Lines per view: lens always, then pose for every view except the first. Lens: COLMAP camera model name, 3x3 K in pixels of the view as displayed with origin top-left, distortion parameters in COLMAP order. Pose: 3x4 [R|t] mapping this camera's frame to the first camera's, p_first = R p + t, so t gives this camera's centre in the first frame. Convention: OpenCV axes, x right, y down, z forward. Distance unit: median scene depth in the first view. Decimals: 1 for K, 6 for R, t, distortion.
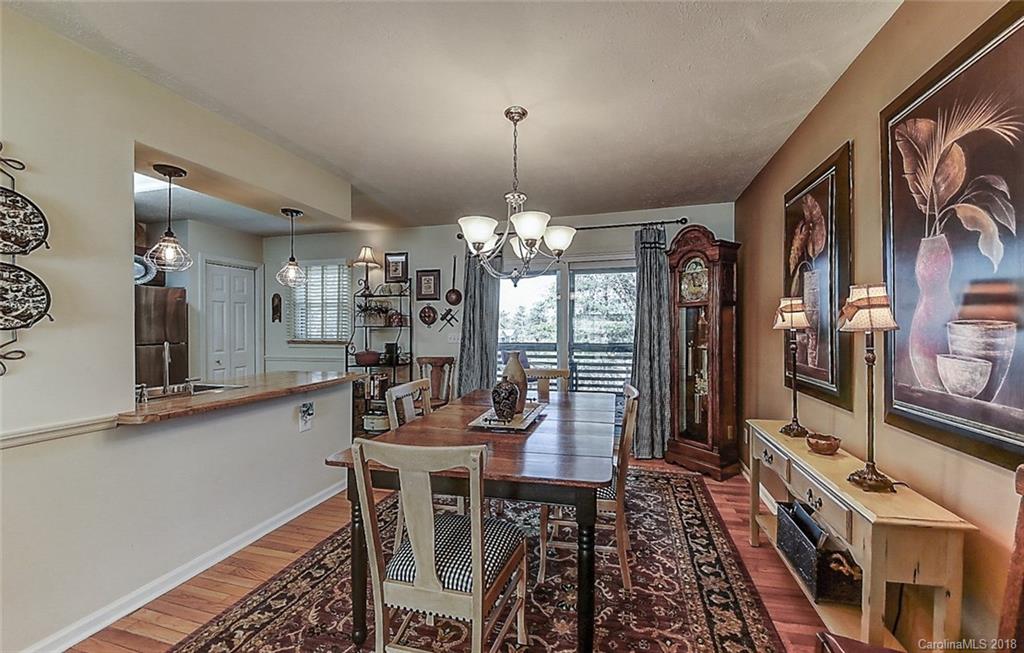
lens RADIAL K [[402.7, 0, 512.0], [0, 402.7, 326.5], [0, 0, 1]] dist [-0.000217, 0.000004]
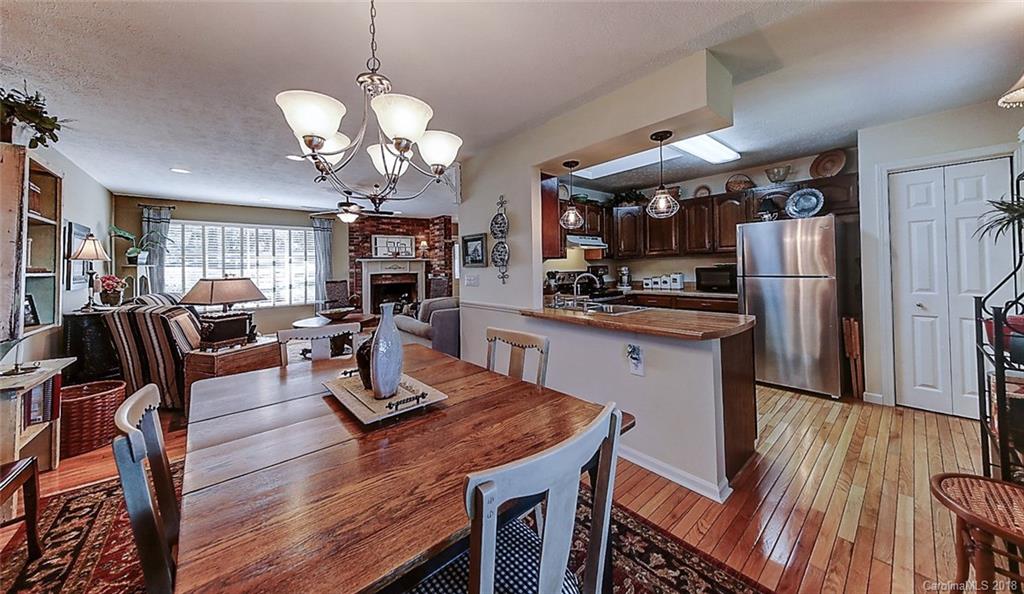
lens RADIAL K [[344.7, 0, 514.0], [0, 344.7, 262.4], [0, 0, 1]] dist [0.000314, -0.000012]
pose [[-0.559686, 0.004734, -0.828691, 0.301227], [0.020389, 0.999760, -0.008060, 0.002160], [0.828454, -0.021408, -0.559648, 1.228994]]
